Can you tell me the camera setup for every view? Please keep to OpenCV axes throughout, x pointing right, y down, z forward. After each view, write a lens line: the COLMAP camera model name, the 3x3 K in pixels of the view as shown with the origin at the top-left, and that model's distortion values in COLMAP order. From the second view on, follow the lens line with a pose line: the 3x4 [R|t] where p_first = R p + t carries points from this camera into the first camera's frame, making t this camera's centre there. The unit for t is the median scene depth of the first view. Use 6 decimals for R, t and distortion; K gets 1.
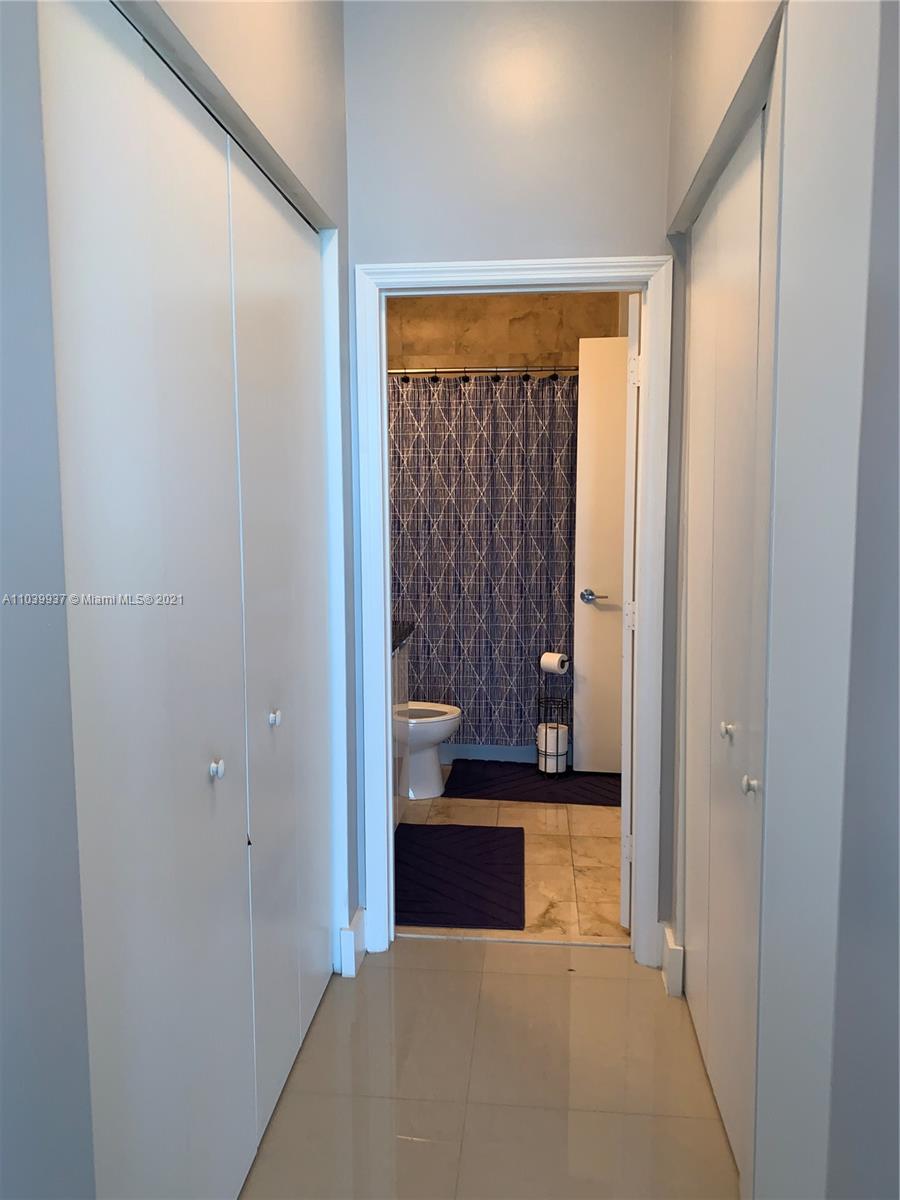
lens RADIAL K [[921.5, 0, 450.0], [0, 921.5, 600.0], [0, 0, 1]] dist [0.008205, -0.011413]
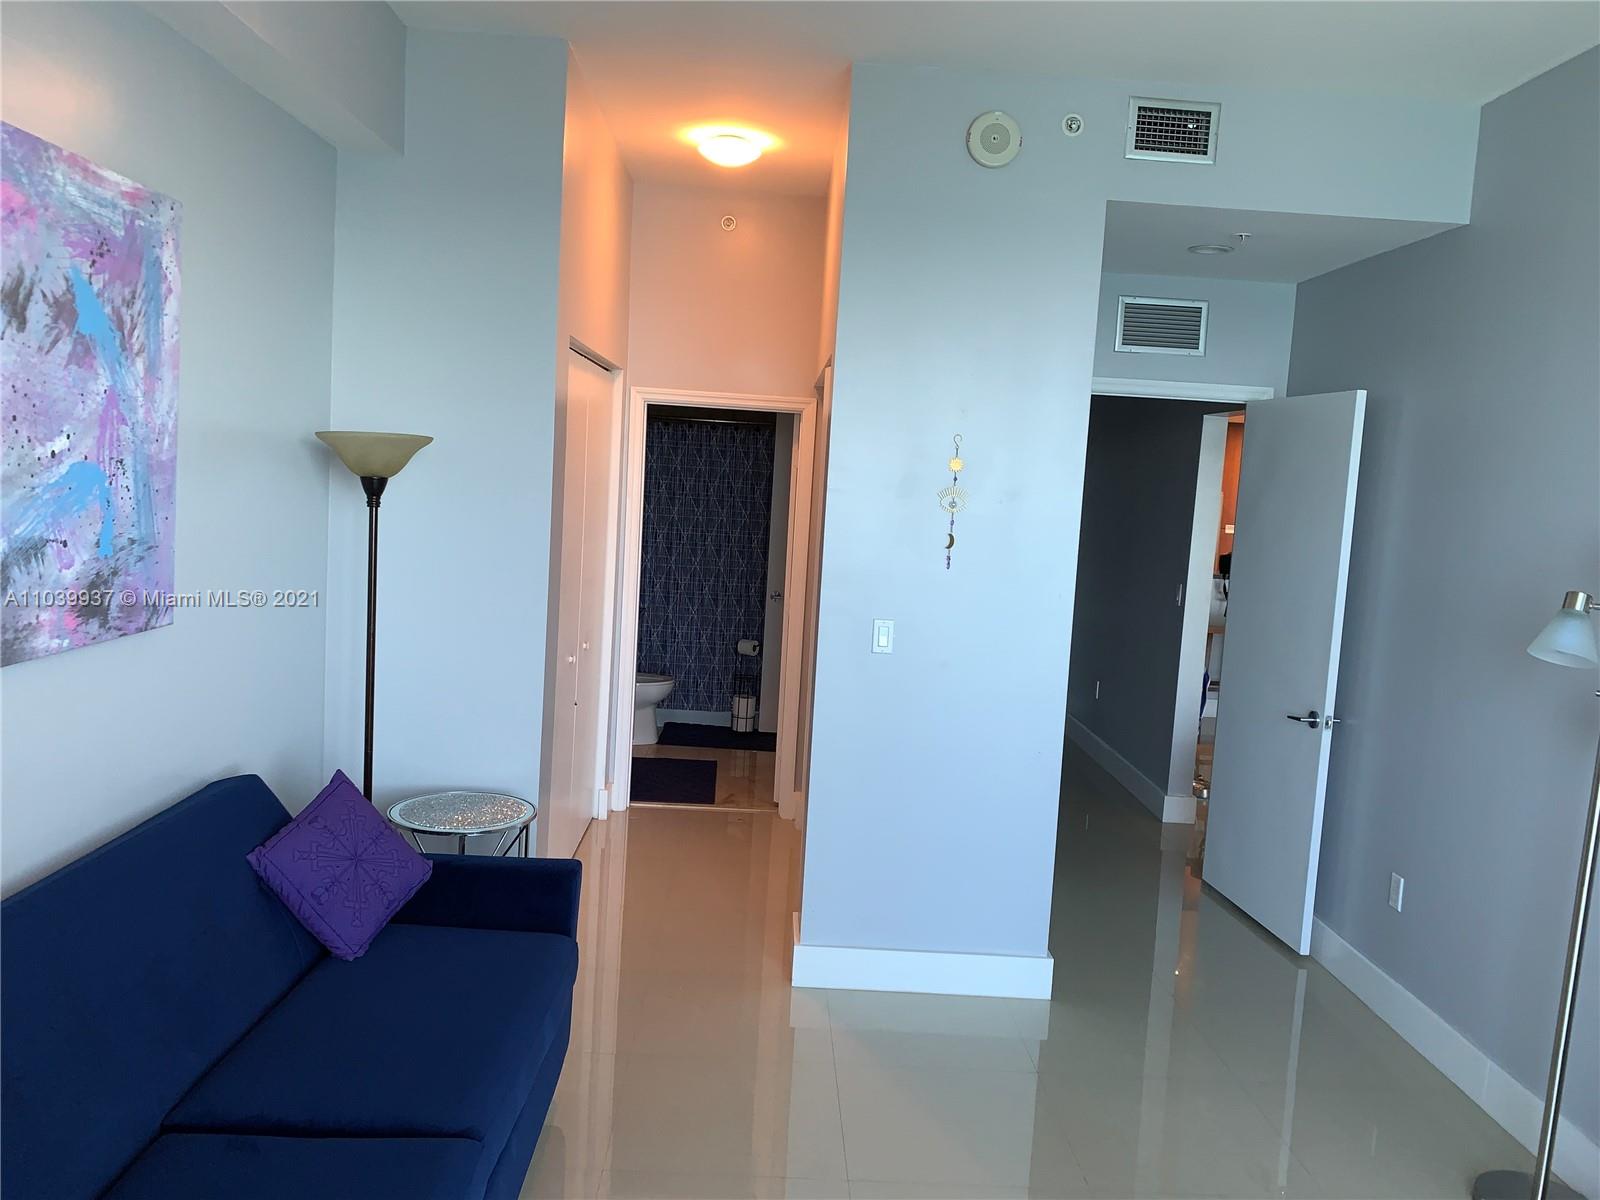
lens RADIAL K [[1228.6, 0, 809.2], [0, 1228.6, 598.6], [0, 0, 1]] dist [0.008205, -0.011413]
pose [[0.989865, 0.051041, 0.132523, -0.034402], [-0.049682, 0.998673, -0.013544, 0.019177], [-0.133039, 0.006823, 0.991087, -0.724428]]
